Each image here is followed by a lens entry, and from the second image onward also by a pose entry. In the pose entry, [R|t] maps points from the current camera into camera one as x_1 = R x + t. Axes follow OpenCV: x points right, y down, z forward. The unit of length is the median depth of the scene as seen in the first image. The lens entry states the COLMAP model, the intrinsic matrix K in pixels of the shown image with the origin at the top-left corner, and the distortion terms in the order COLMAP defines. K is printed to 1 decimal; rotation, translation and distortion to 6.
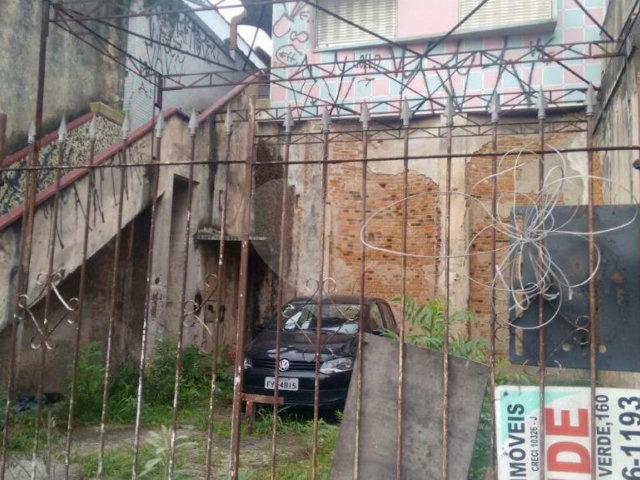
lens RADIAL K [[663.9, 0, 319.0], [0, 663.9, 242.5], [0, 0, 1]] dist [0.101150, -0.173450]
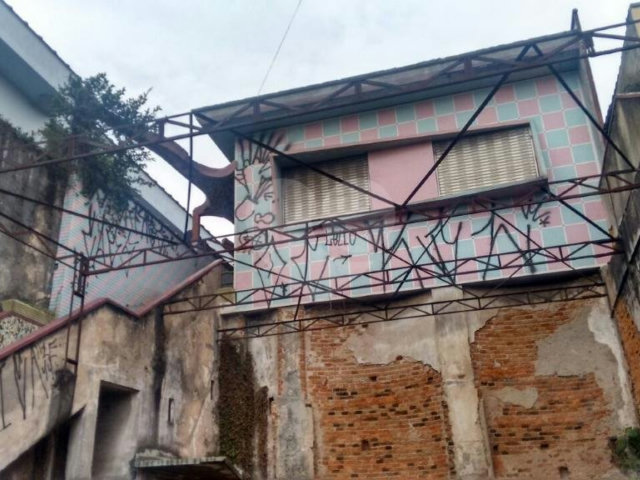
lens RADIAL K [[663.9, 0, 319.0], [0, 663.9, 242.5], [0, 0, 1]] dist [0.101150, -0.173450]
pose [[0.997294, -0.069711, 0.023333, 0.024970], [0.073503, 0.950613, -0.301550, -0.001586], [-0.001160, 0.302449, 0.953165, 0.188396]]
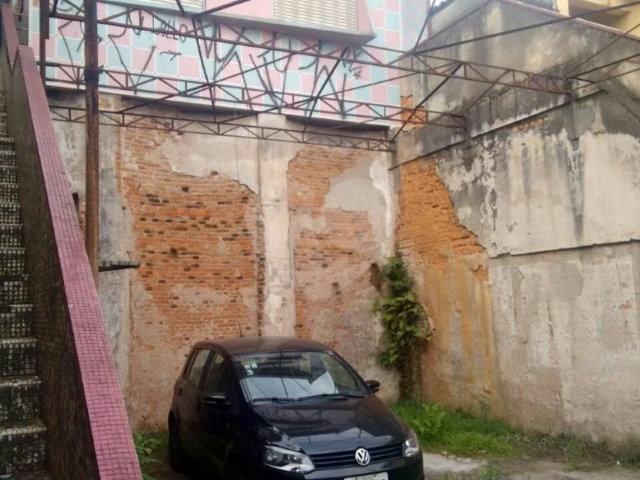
lens RADIAL K [[663.9, 0, 319.0], [0, 663.9, 242.5], [0, 0, 1]] dist [0.101150, -0.173450]
pose [[0.742879, 0.012459, 0.669309, -0.376559], [-0.015852, 0.999874, -0.001017, -0.026930], [-0.669238, -0.009854, 0.742983, 0.343646]]
